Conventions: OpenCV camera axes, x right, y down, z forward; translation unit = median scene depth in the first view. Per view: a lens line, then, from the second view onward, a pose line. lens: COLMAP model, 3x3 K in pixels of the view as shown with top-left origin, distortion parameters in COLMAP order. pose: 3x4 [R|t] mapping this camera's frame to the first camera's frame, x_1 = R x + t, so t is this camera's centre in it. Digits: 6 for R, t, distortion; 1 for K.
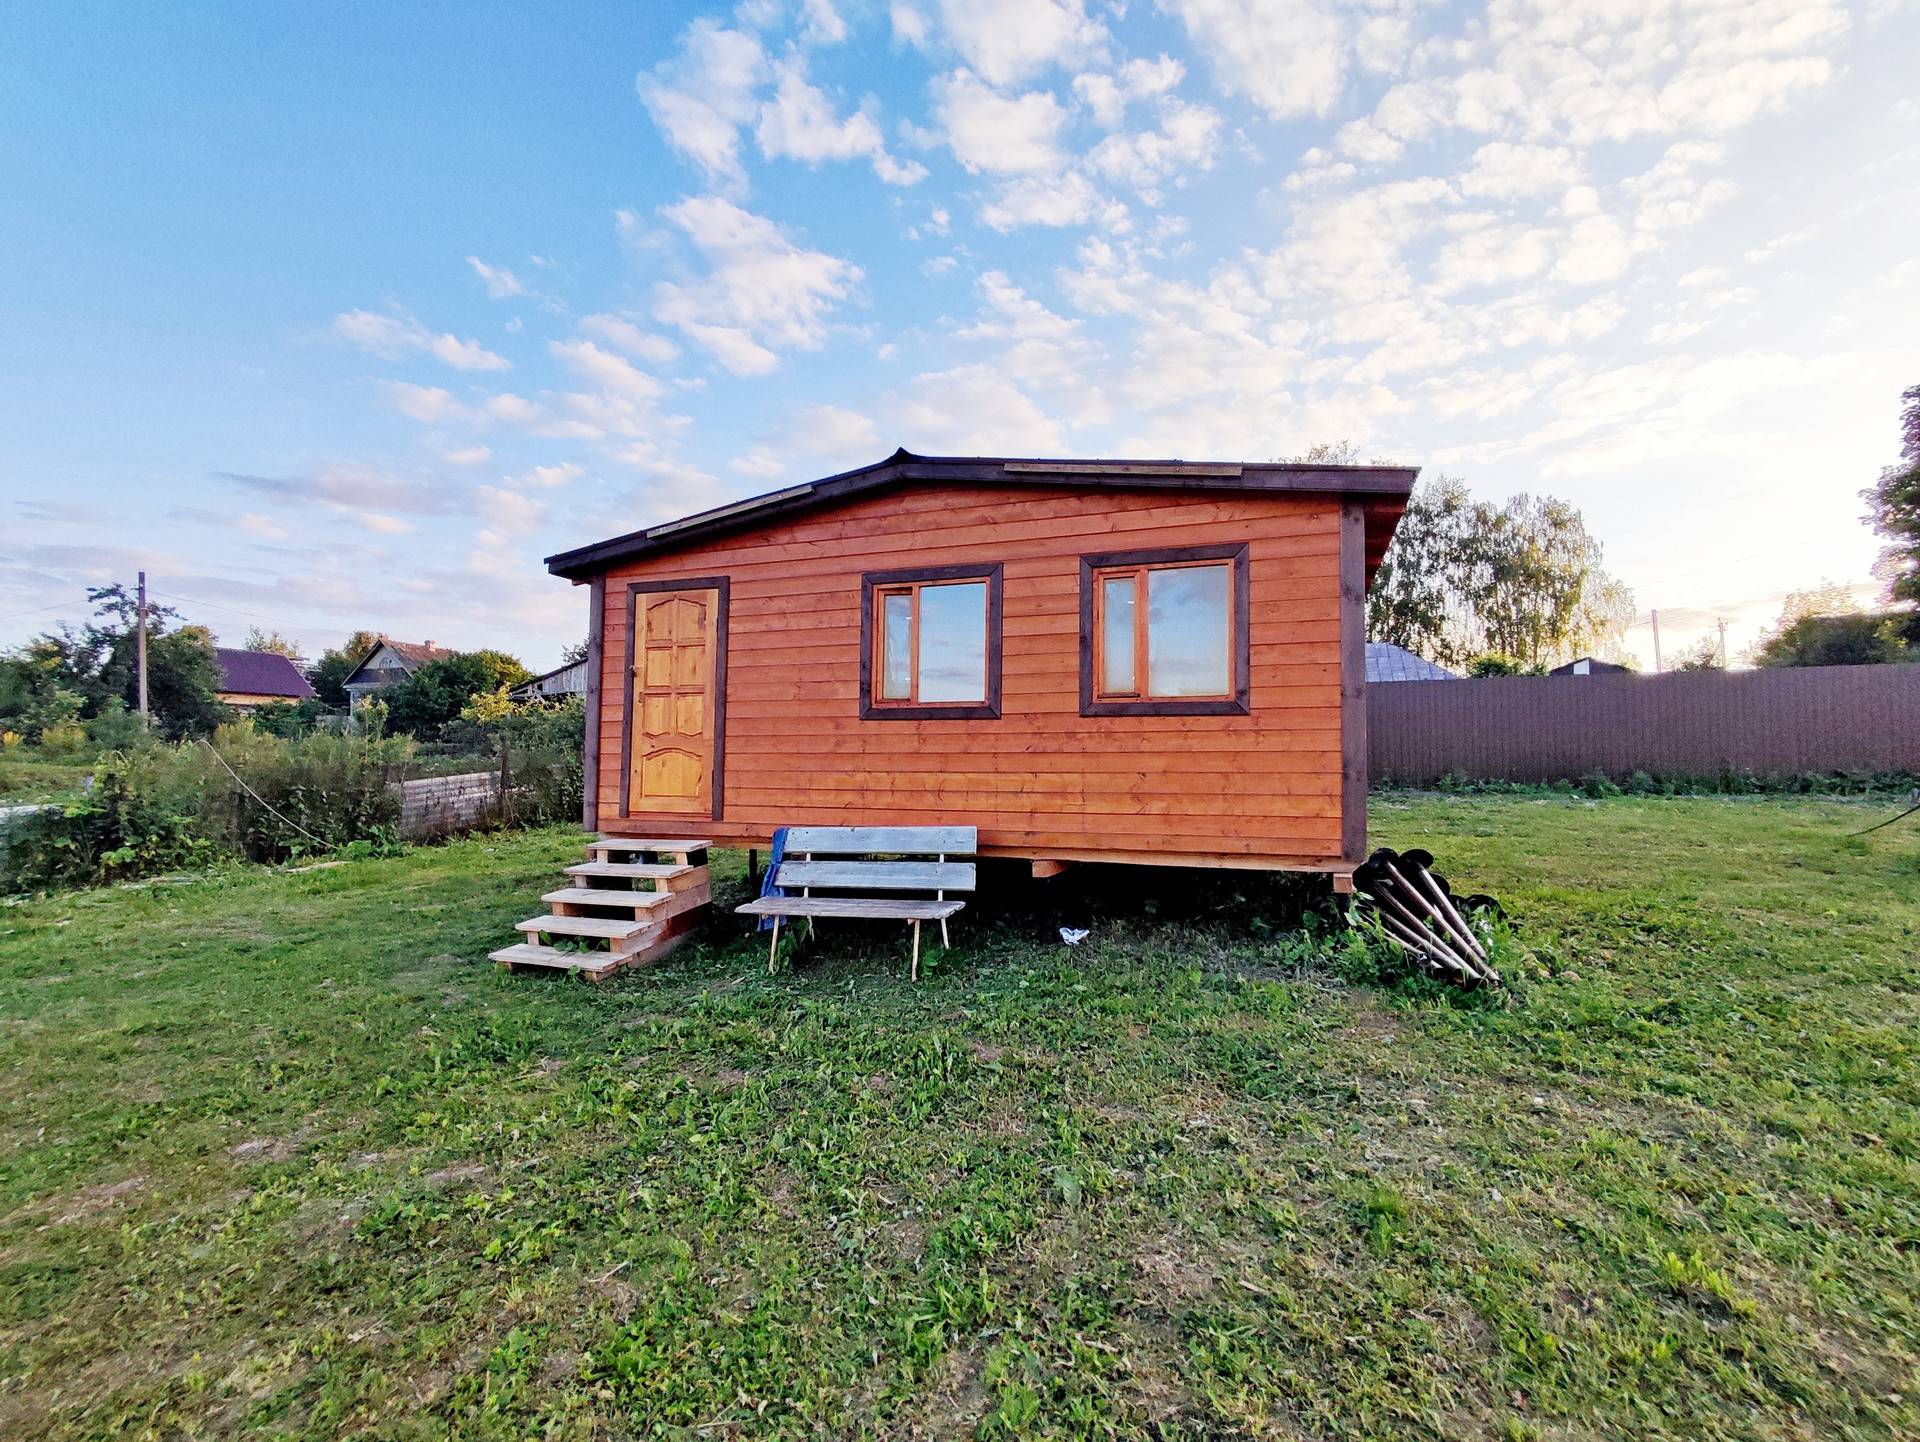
lens RADIAL K [[877.7, 0, 910.9], [0, 877.7, 741.9], [0, 0, 1]] dist [-0.002985, -0.000353]
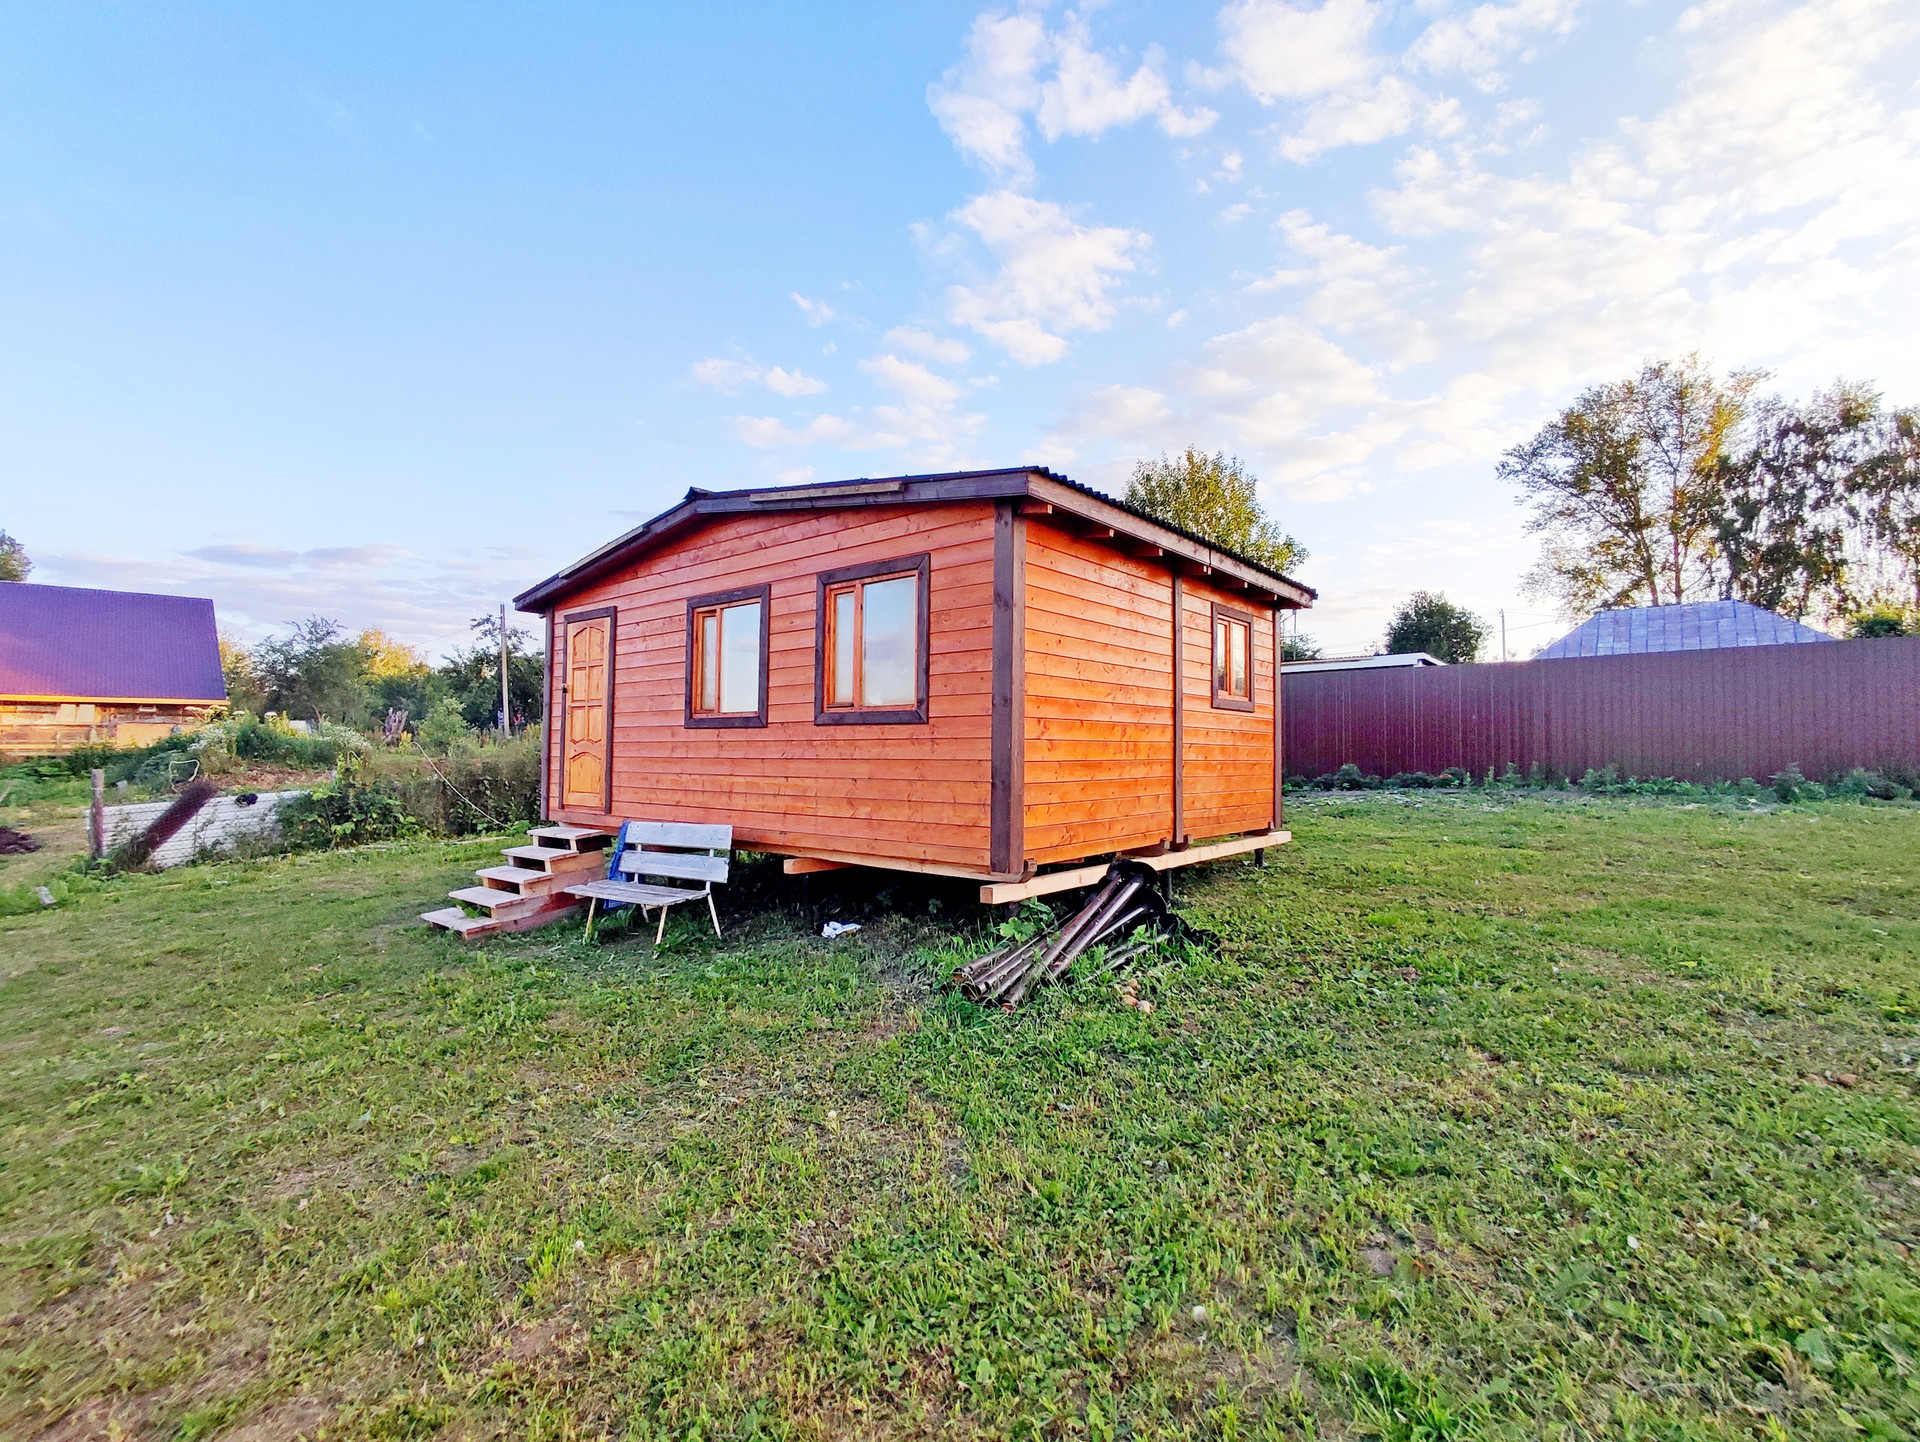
lens RADIAL K [[877.7, 0, 910.9], [0, 877.7, 741.9], [0, 0, 1]] dist [-0.002985, -0.000353]
pose [[0.940592, -0.005322, -0.339496, 0.105435], [0.010101, 0.999873, 0.012311, -0.003284], [0.339388, -0.015009, 0.940527, 0.005349]]
